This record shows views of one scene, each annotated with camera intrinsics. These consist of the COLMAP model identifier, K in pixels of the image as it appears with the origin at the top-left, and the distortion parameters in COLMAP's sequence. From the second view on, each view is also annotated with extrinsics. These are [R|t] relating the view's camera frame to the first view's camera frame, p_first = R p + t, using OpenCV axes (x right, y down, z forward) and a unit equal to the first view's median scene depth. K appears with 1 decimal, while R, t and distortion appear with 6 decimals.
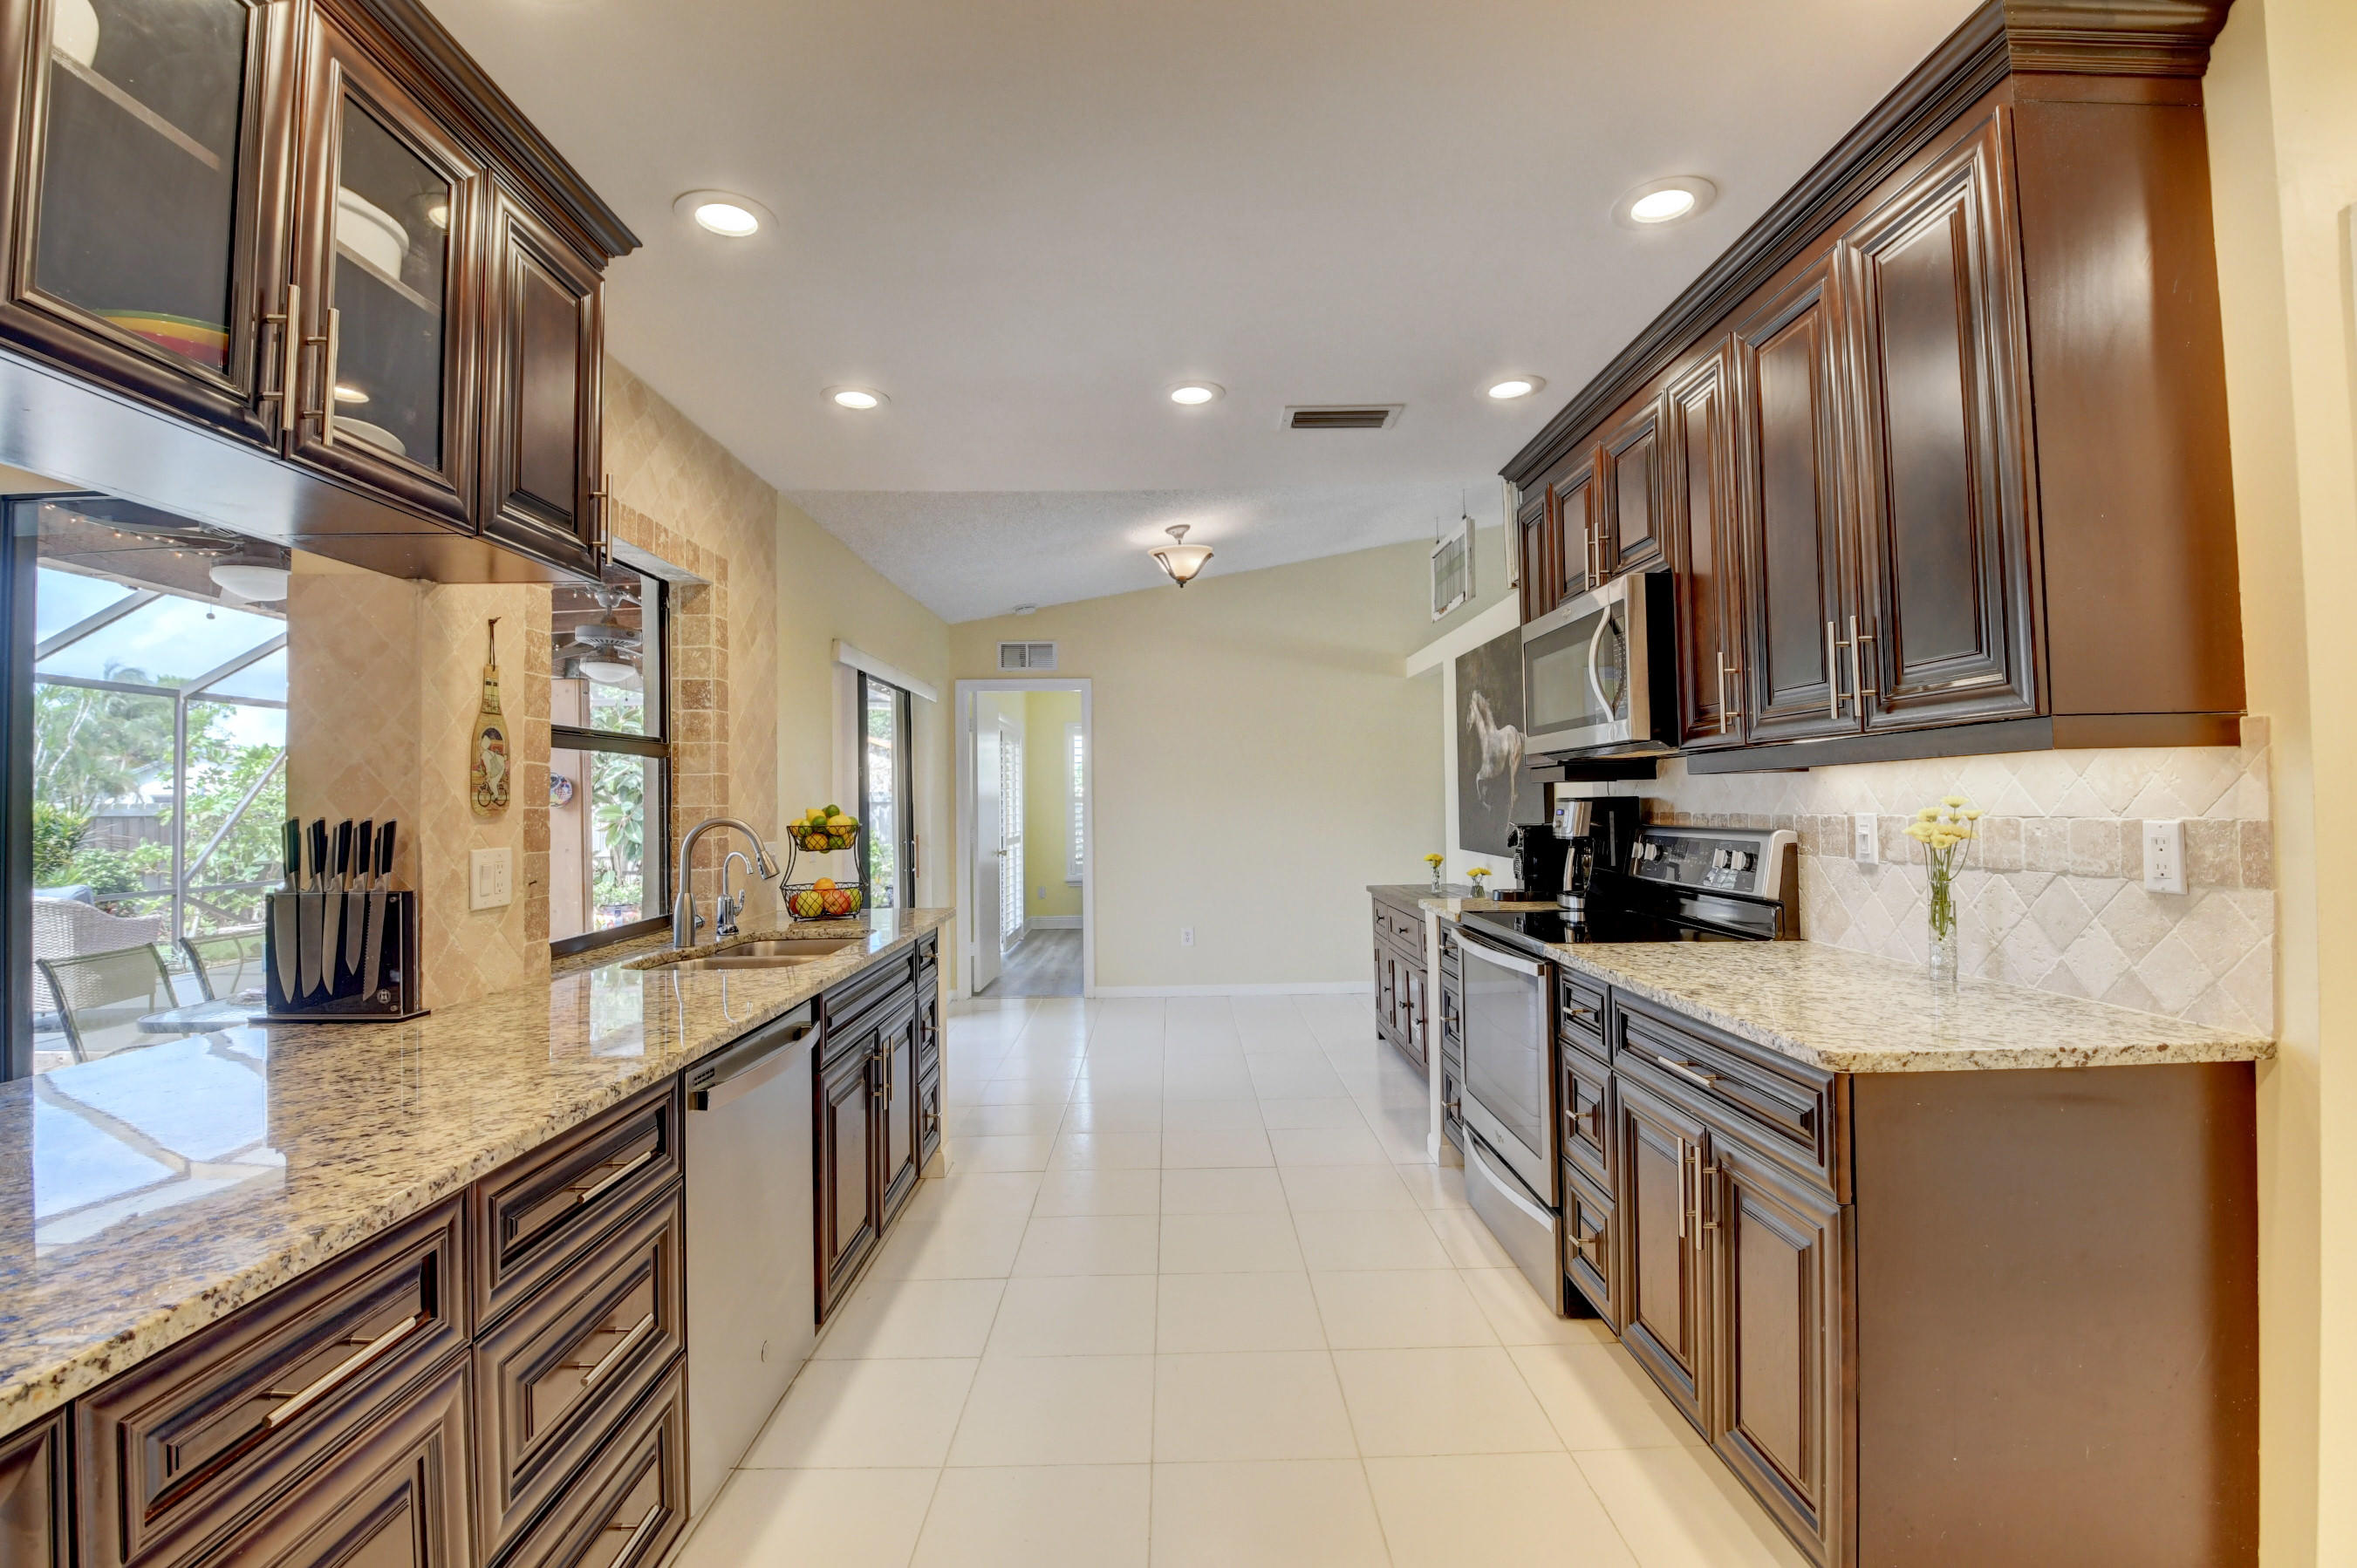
lens RADIAL K [[1033.6, 0, 1176.2], [0, 1033.6, 774.6], [0, 0, 1]] dist [0.002295, -0.019878]
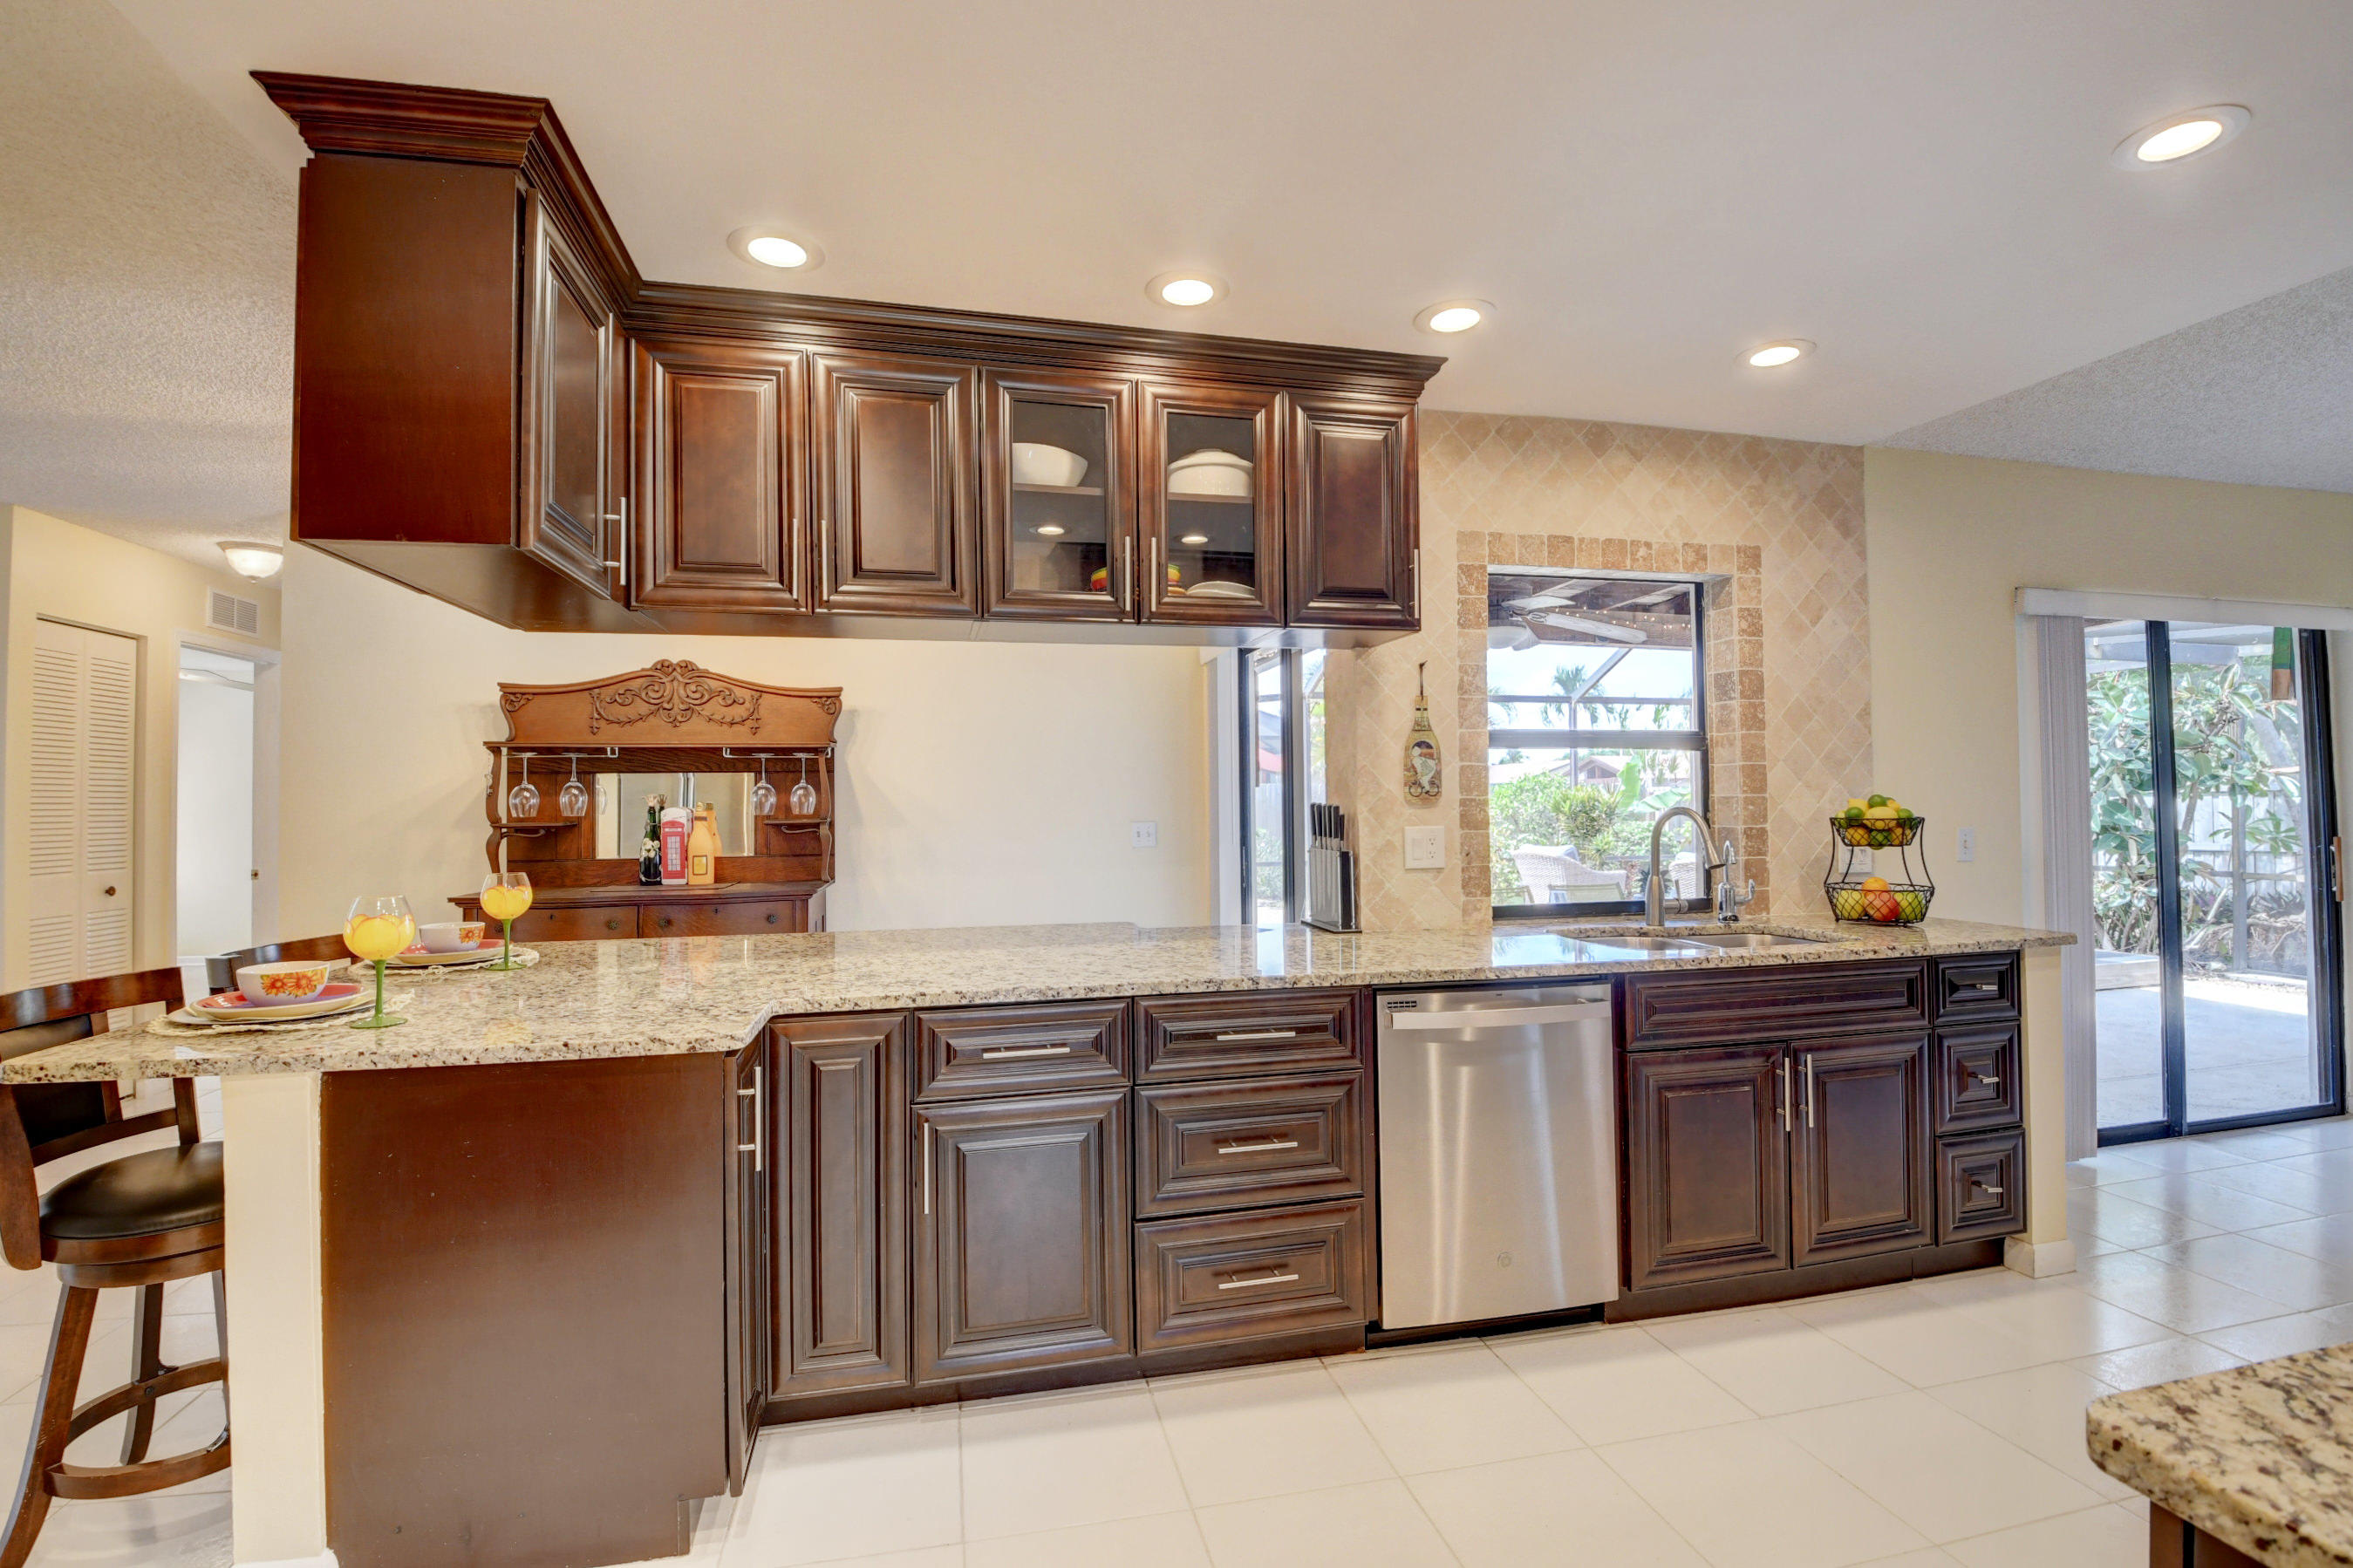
lens RADIAL K [[1039.7, 0, 1172.2], [0, 1039.7, 773.1], [0, 0, 1]] dist [-0.001063, -0.015555]
pose [[0.212204, -0.013030, -0.977139, 0.430974], [0.029850, 0.999531, -0.006846, -0.000993], [0.976769, -0.027715, 0.212493, 0.244410]]
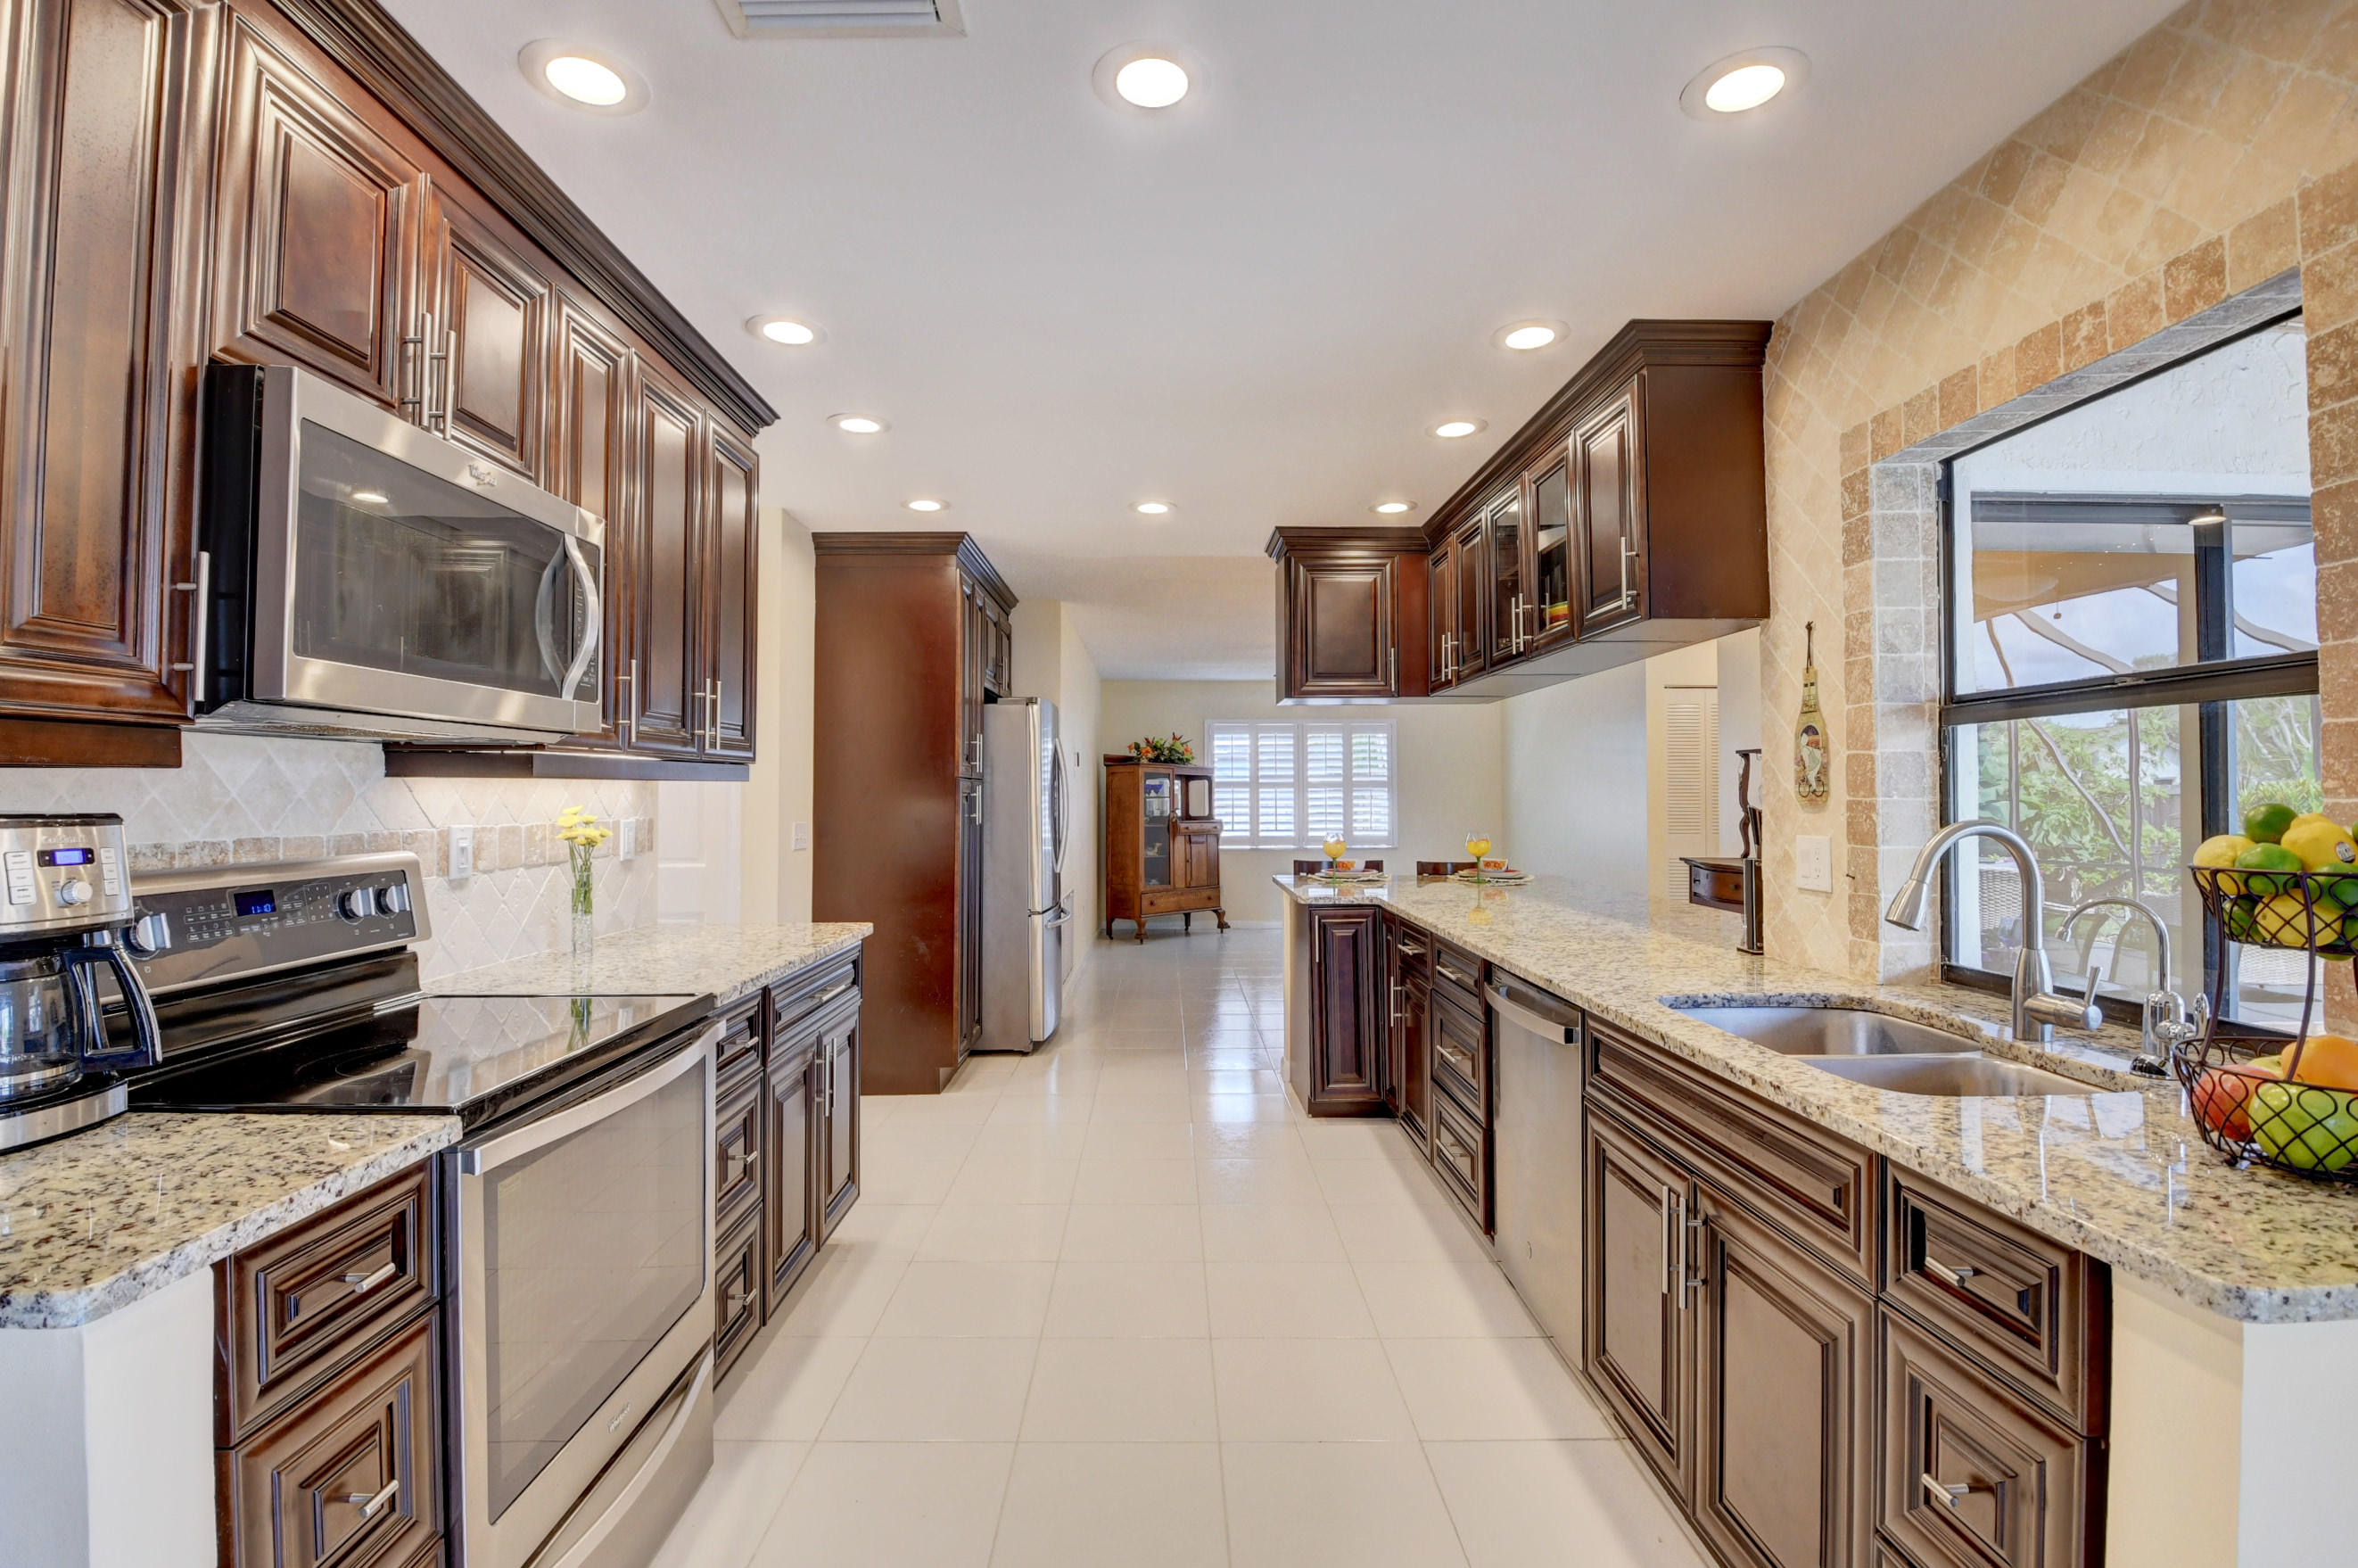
lens RADIAL K [[1042.0, 0, 1174.6], [0, 1042.0, 773.1], [0, 0, 1]] dist [-0.001063, -0.015555]
pose [[-0.999893, 0.014519, -0.001819, 0.007591], [0.014587, 0.998878, -0.045066, 0.030406], [0.001162, -0.045088, -0.998982, 1.411201]]
